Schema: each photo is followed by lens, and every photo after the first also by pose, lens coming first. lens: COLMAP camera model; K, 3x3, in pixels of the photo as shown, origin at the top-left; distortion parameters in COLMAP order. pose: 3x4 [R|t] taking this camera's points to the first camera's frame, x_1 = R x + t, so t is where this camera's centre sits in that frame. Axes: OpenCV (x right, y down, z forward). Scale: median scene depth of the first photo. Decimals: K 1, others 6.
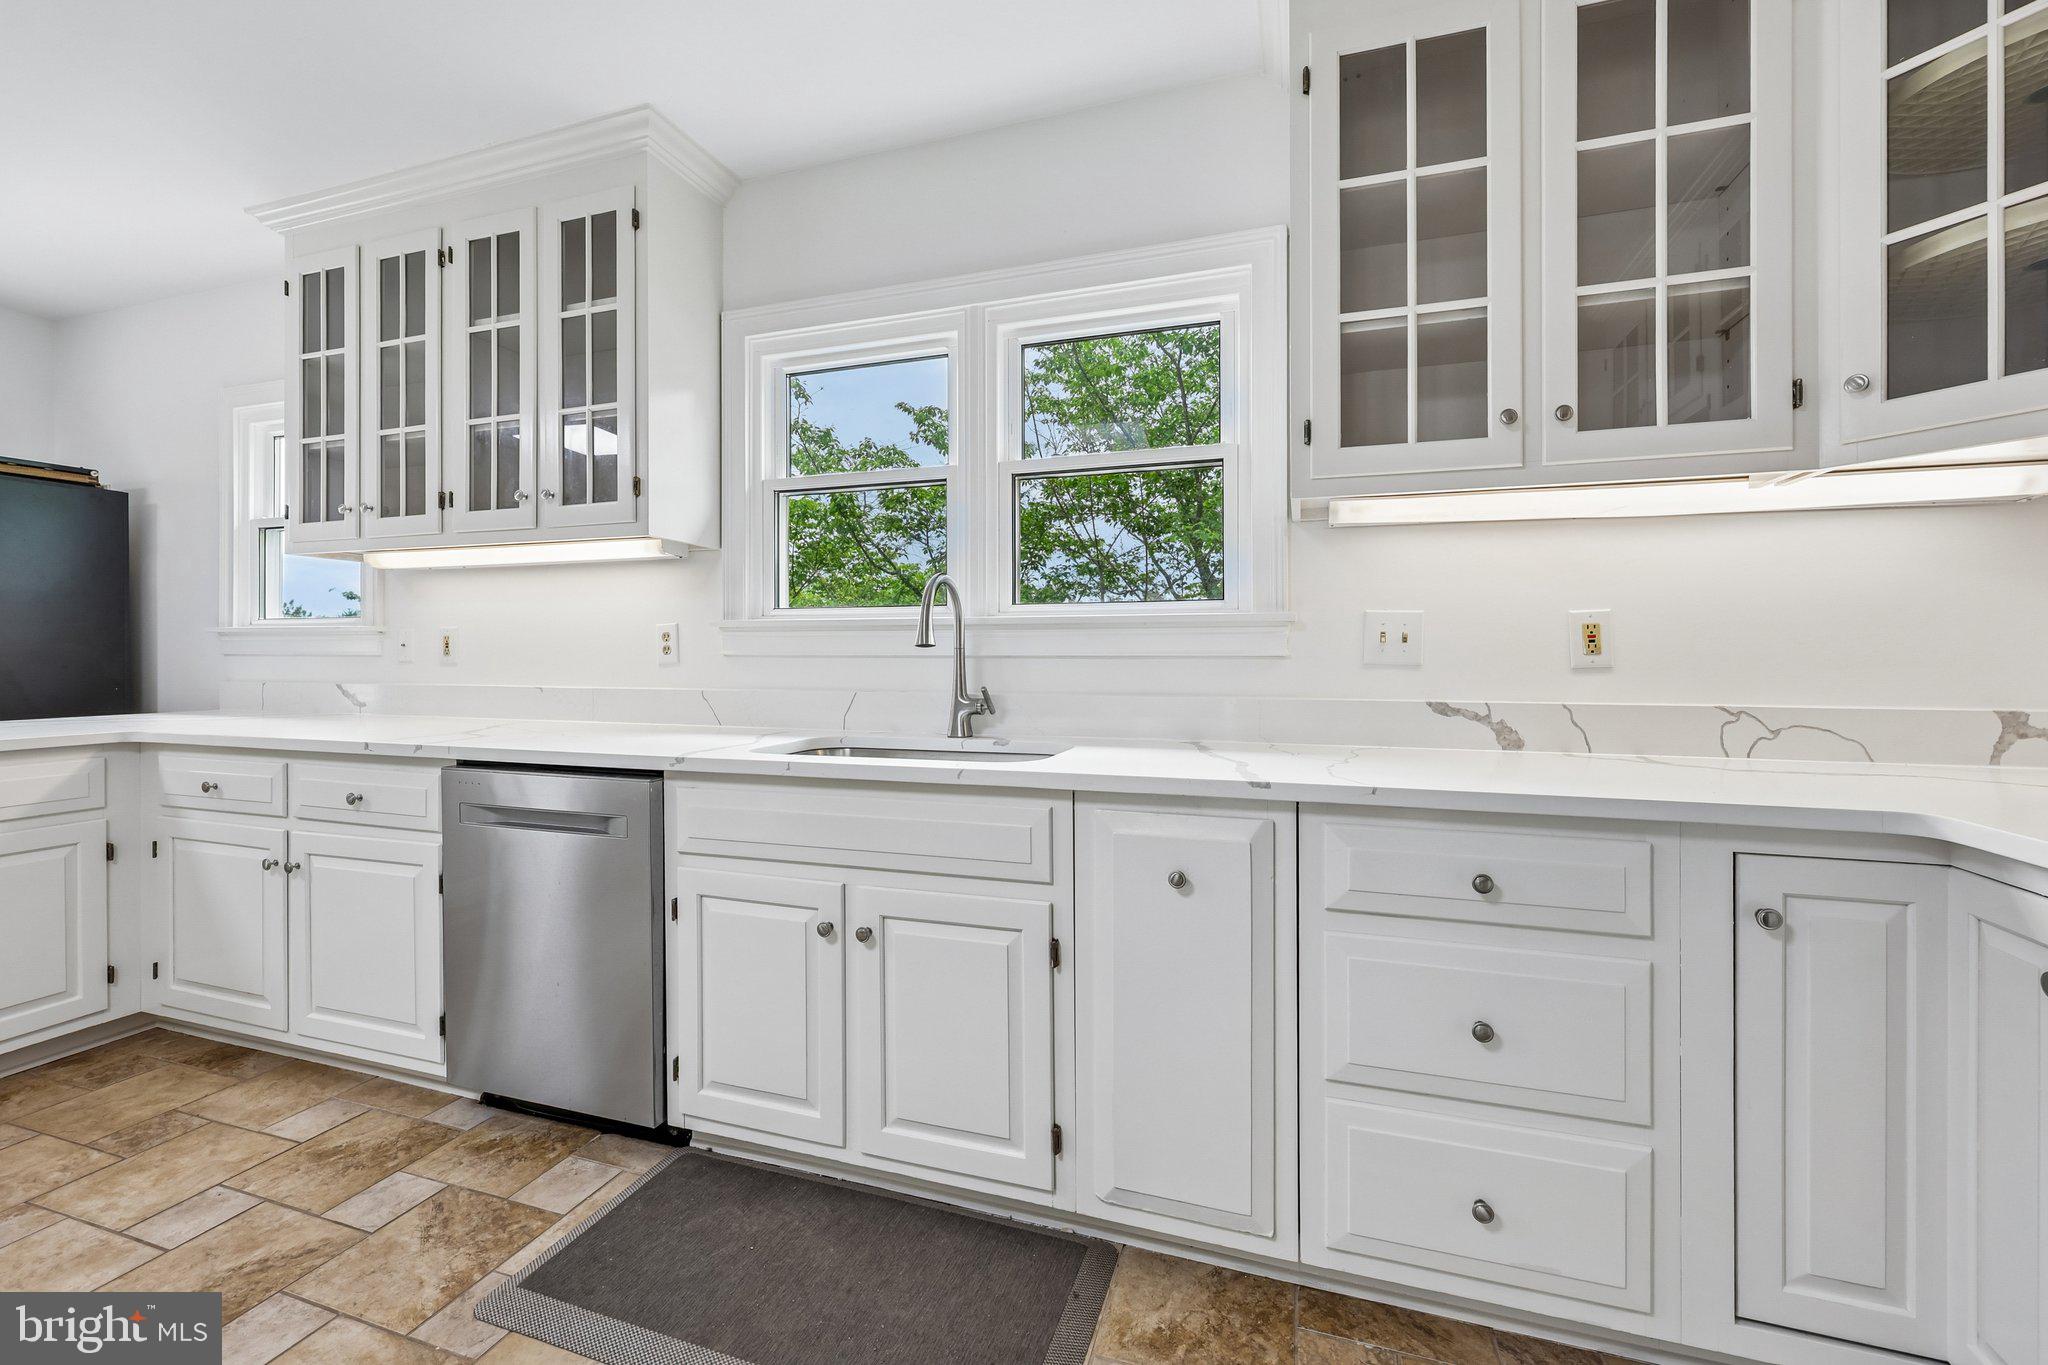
lens RADIAL K [[831.1, 0, 1030.2], [0, 831.1, 659.6], [0, 0, 1]] dist [-0.000081, -0.000349]
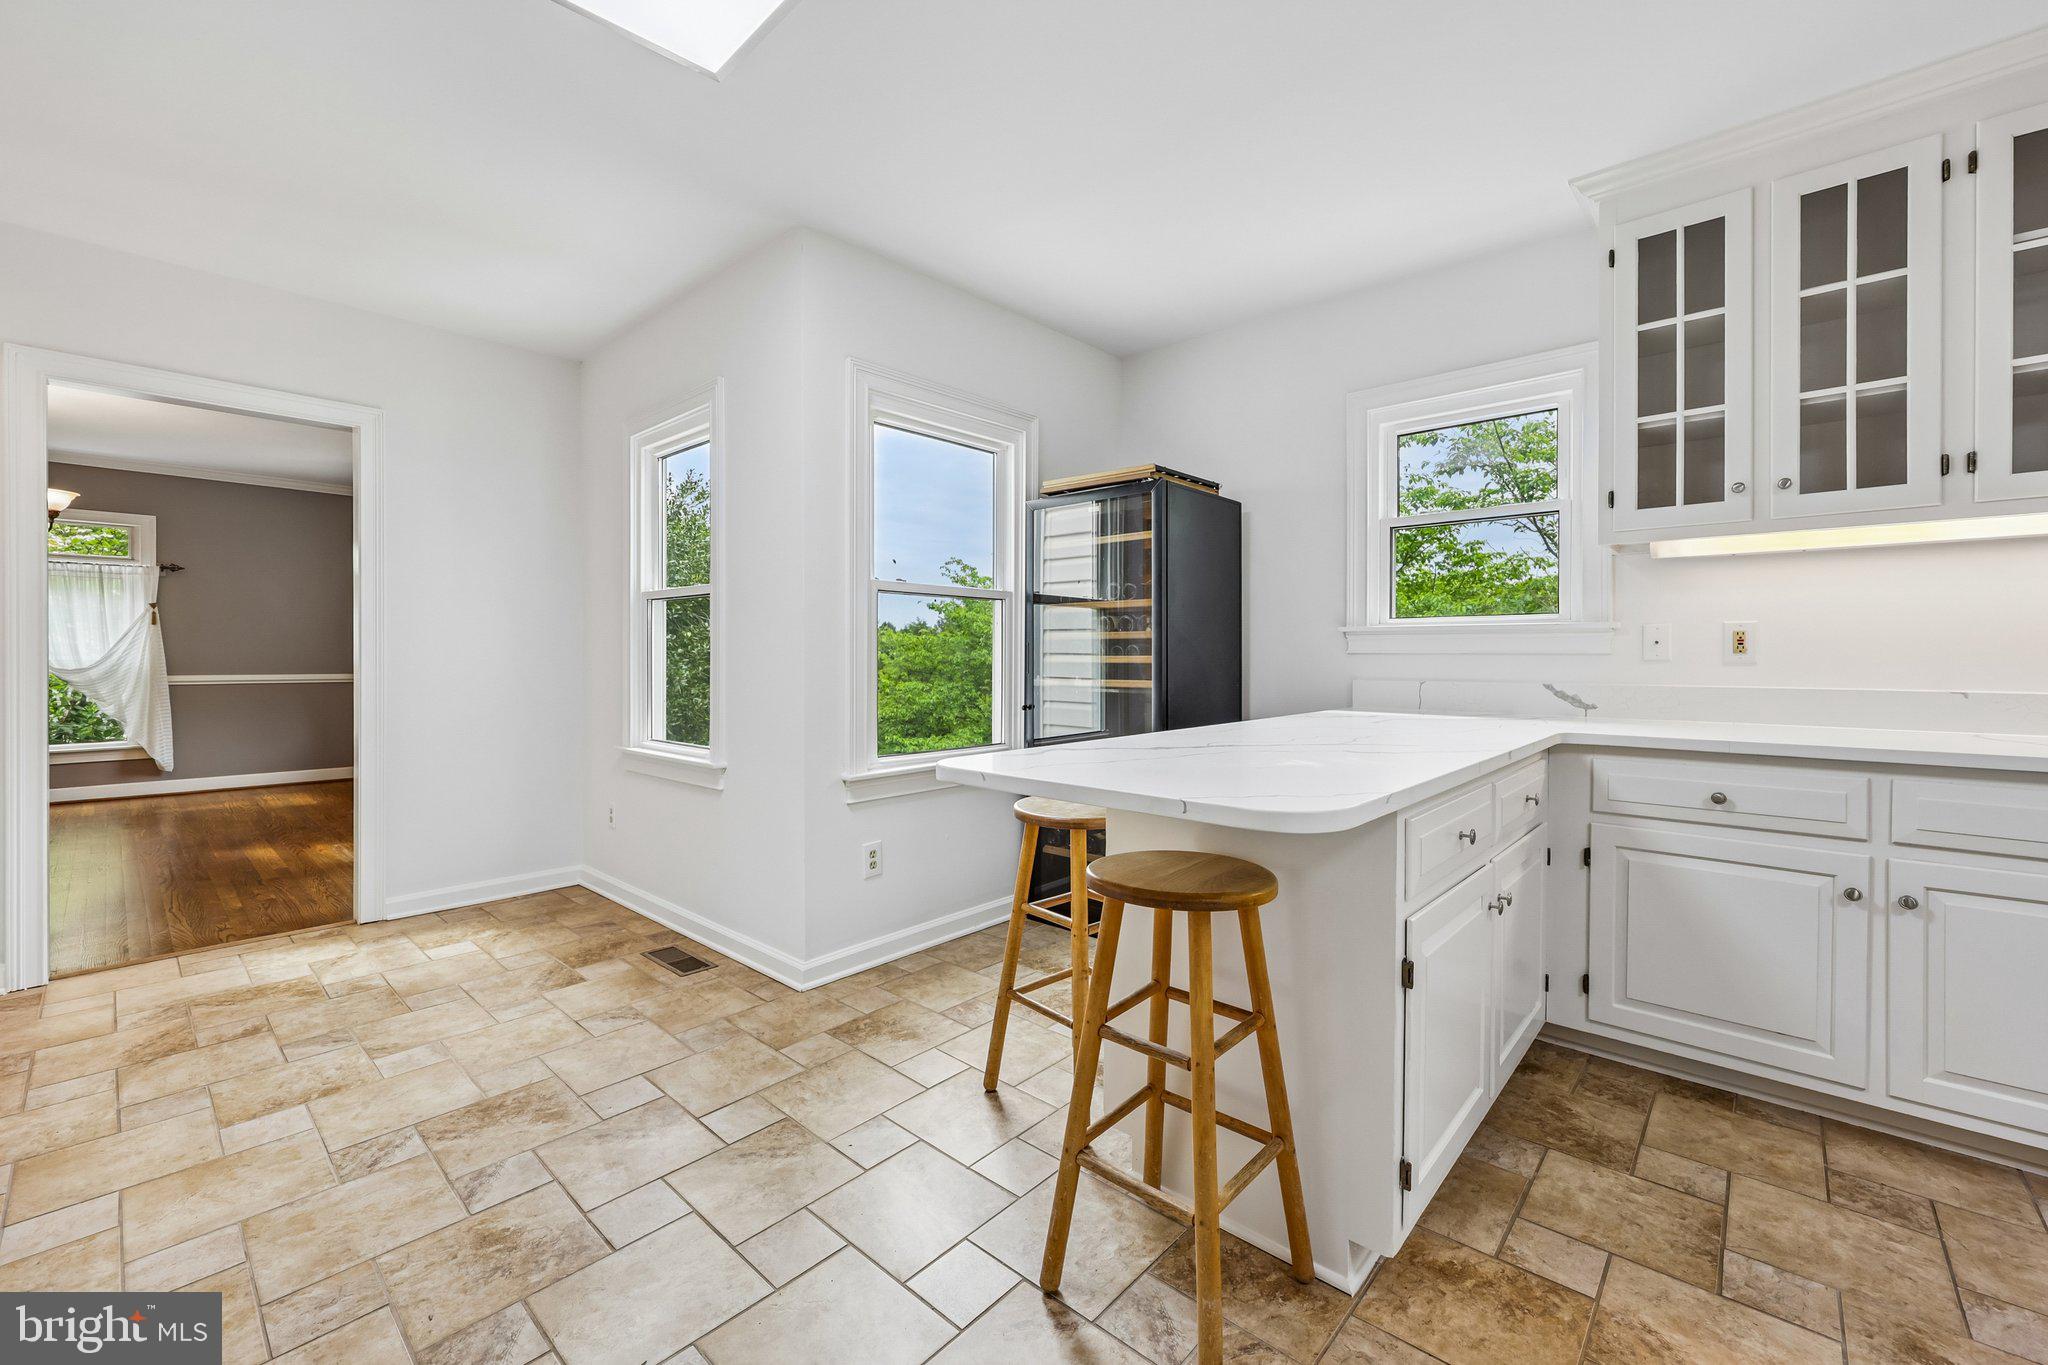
lens RADIAL K [[831.1, 0, 1030.2], [0, 831.1, 659.6], [0, 0, 1]] dist [-0.000081, -0.000349]
pose [[0.912443, 0.001656, -0.409201, -1.338222], [-0.002988, 0.999992, -0.002614, 0.008581], [0.409193, 0.003608, 0.912441, -0.137199]]
